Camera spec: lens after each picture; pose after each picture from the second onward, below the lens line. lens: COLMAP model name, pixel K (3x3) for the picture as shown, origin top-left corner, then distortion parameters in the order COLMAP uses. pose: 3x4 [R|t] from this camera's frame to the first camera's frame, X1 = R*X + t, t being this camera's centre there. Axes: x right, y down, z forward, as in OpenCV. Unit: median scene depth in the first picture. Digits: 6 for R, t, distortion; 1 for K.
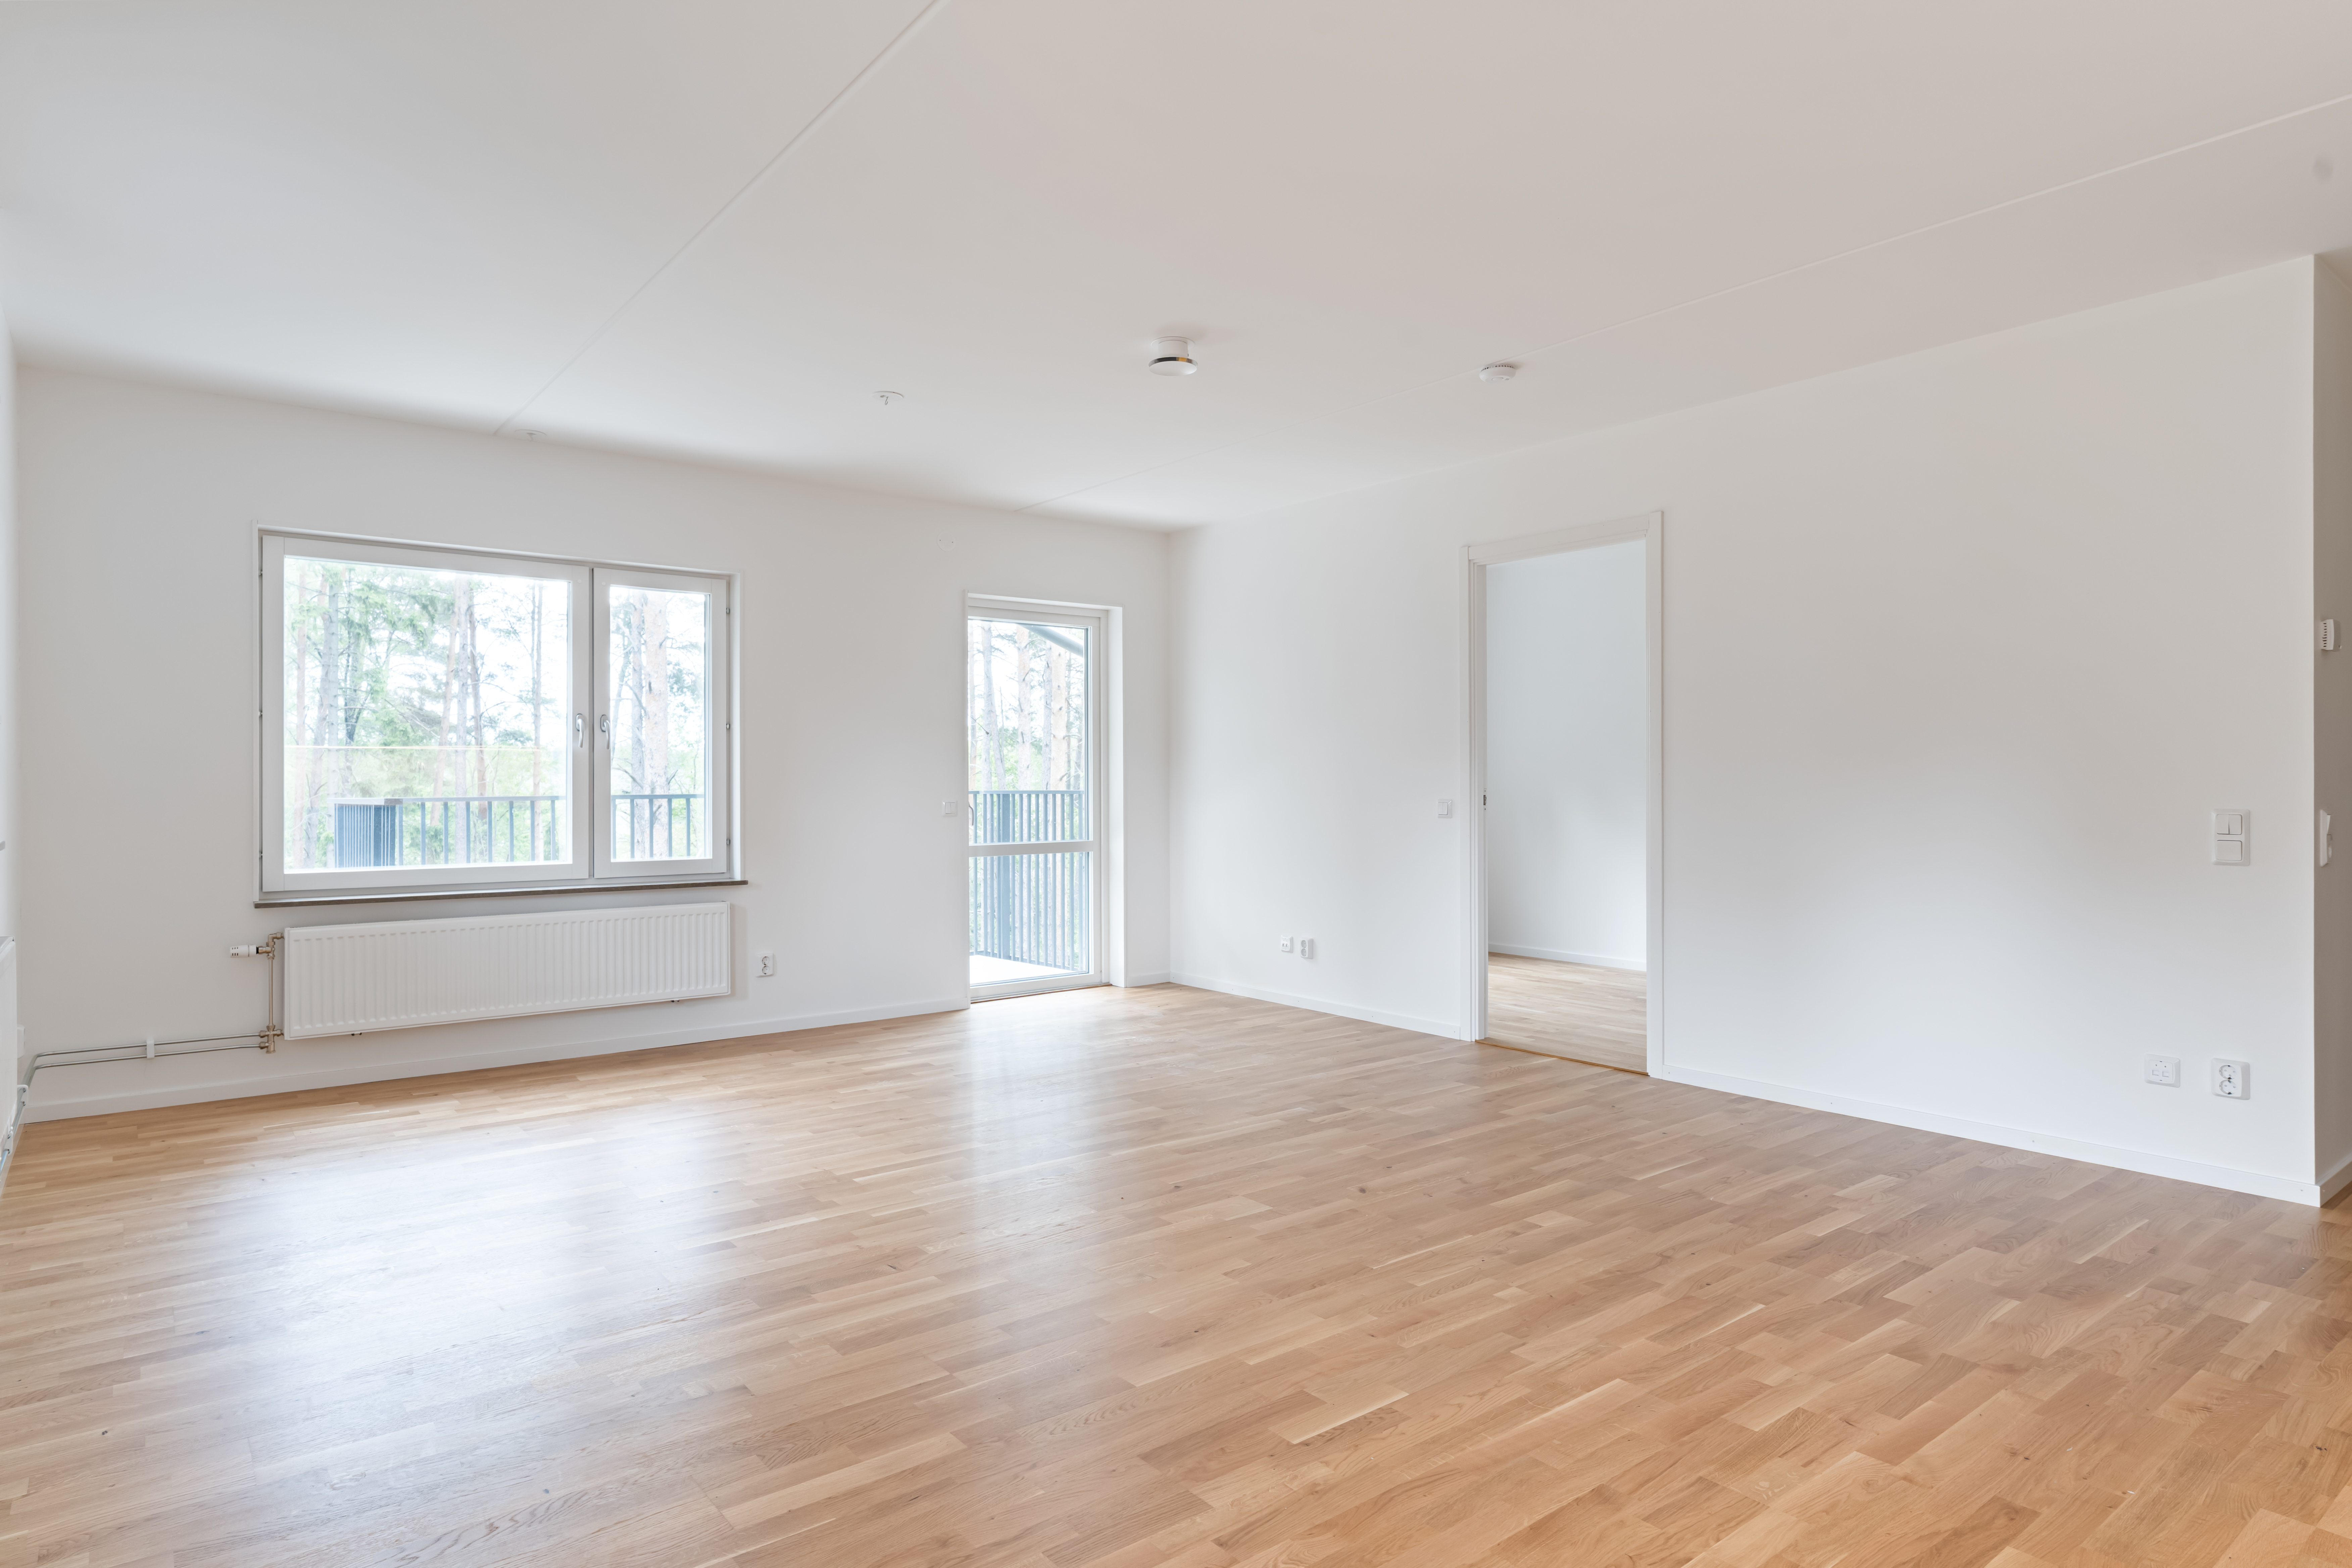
lens RADIAL K [[1318.5, 0, 1176.0], [0, 1318.5, 784.0], [0, 0, 1]] dist [0.001794, -0.000883]
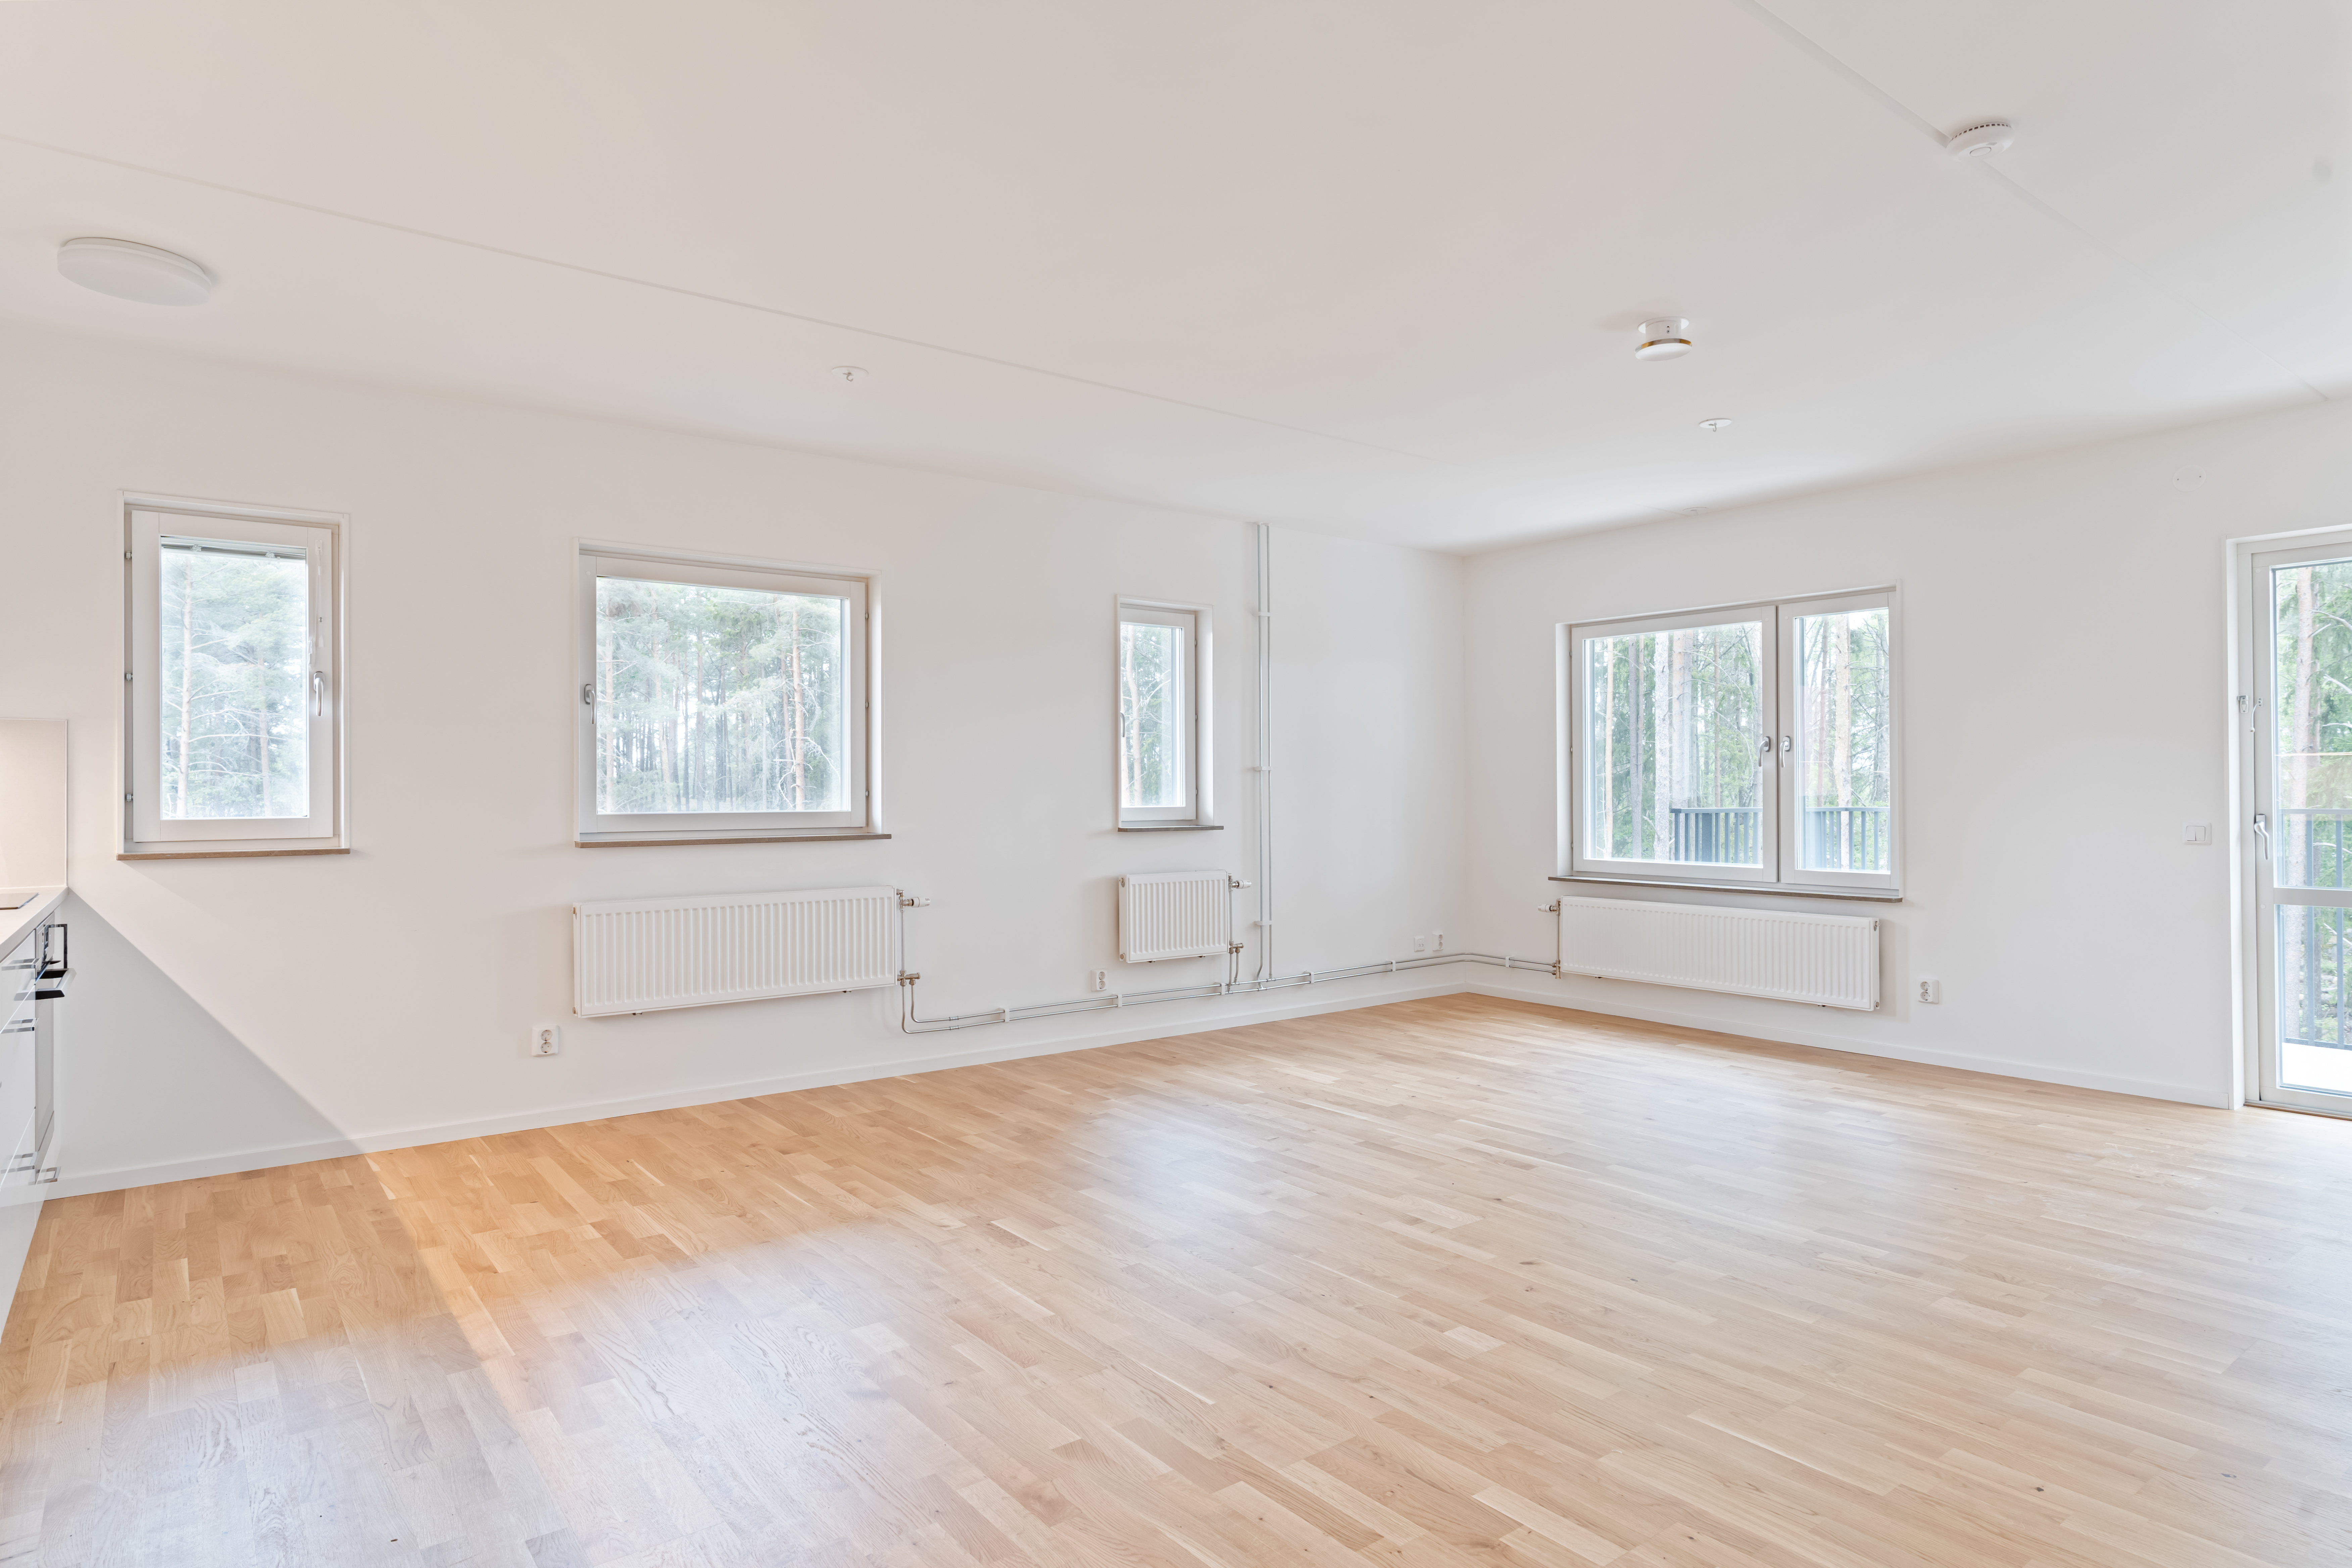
lens RADIAL K [[1318.5, 0, 1176.0], [0, 1318.5, 784.0], [0, 0, 1]] dist [0.001794, -0.000883]
pose [[-0.013293, -0.002317, -0.999909, 1.035225], [0.001326, 0.999996, -0.002335, -0.015871], [0.999911, -0.001357, -0.013289, 0.765887]]
